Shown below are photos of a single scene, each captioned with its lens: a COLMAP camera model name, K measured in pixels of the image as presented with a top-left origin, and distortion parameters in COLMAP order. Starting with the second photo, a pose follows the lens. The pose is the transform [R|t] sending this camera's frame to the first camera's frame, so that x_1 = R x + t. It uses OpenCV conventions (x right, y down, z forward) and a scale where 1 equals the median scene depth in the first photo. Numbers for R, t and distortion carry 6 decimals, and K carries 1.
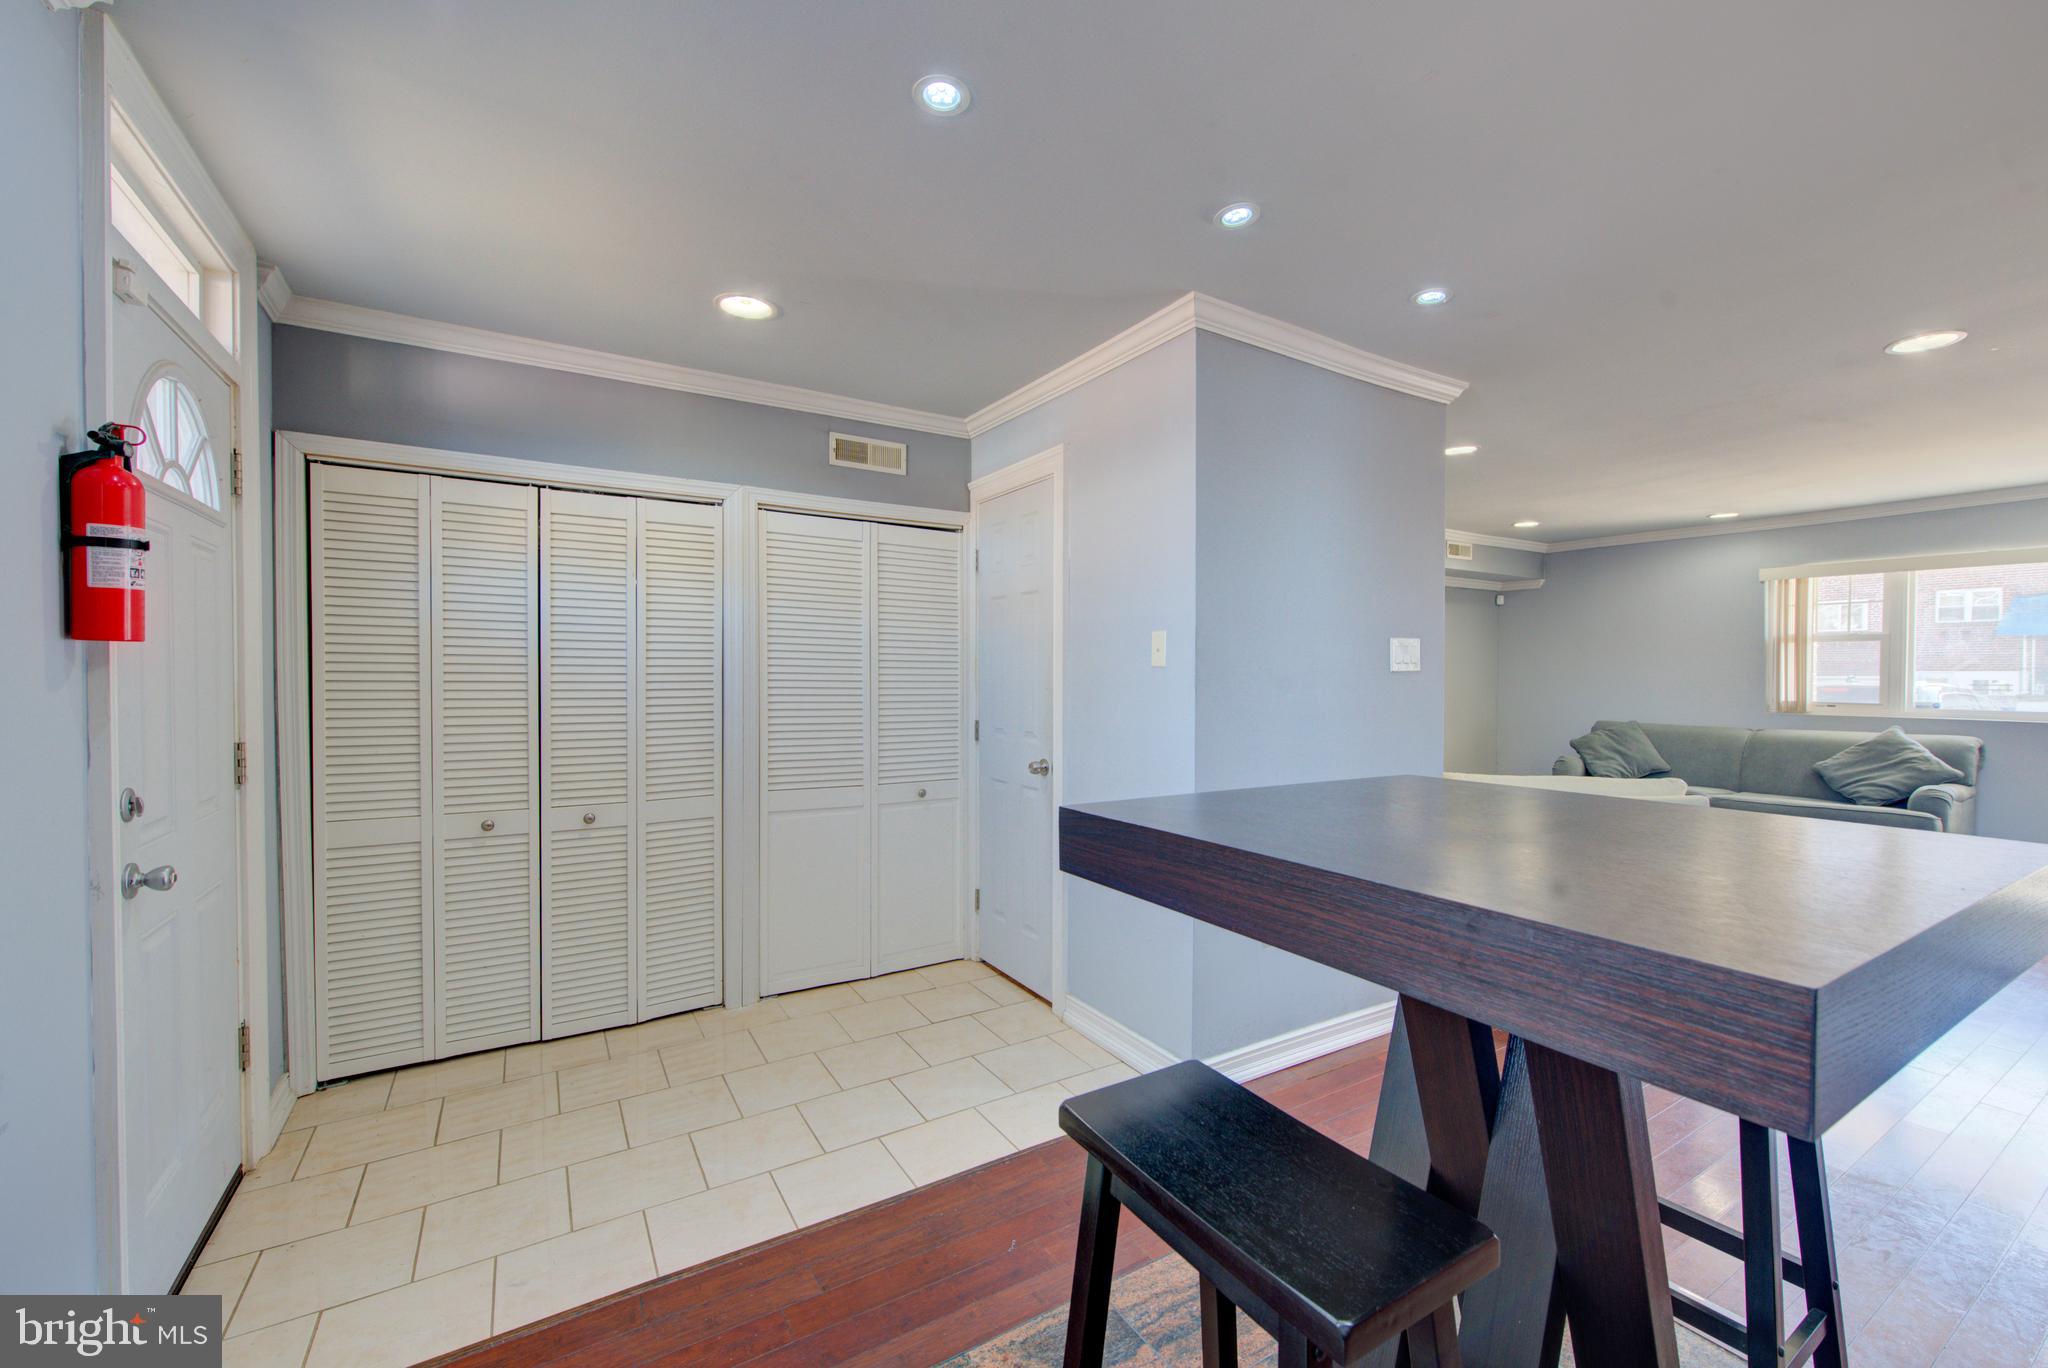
lens RADIAL K [[822.8, 0, 1024.0], [0, 822.8, 684.0], [0, 0, 1]] dist [0.001092, -0.000084]
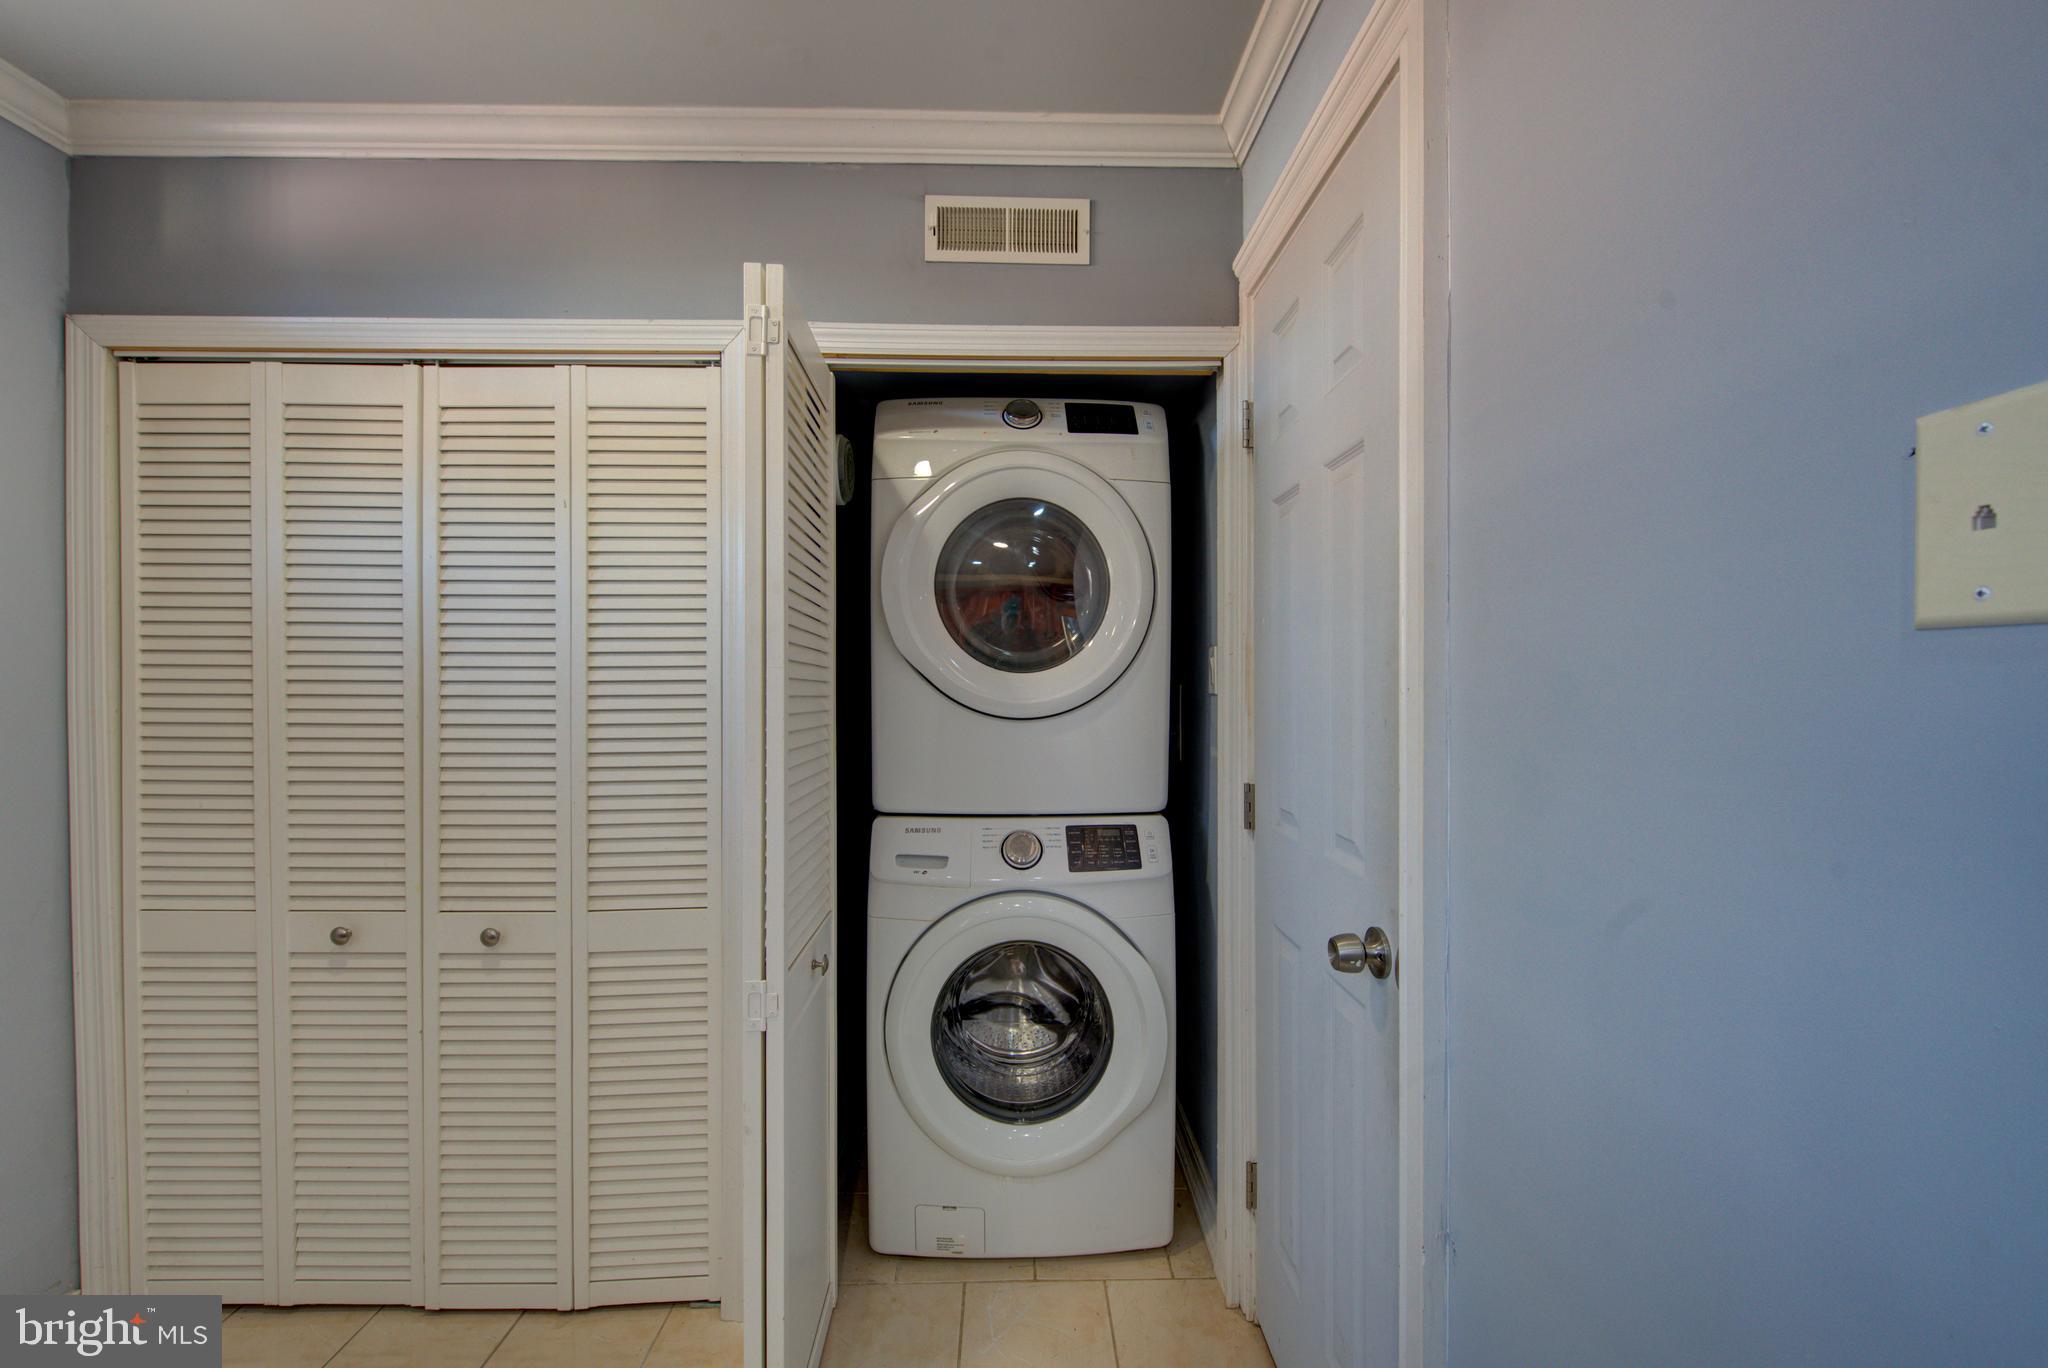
lens RADIAL K [[822.8, 0, 1024.0], [0, 822.8, 684.0], [0, 0, 1]] dist [0.001092, -0.000084]
pose [[0.868048, 0.001151, -0.496480, 0.067112], [-0.003301, 0.999989, -0.003455, -0.009646], [0.496470, 0.004638, 0.868042, 0.631809]]
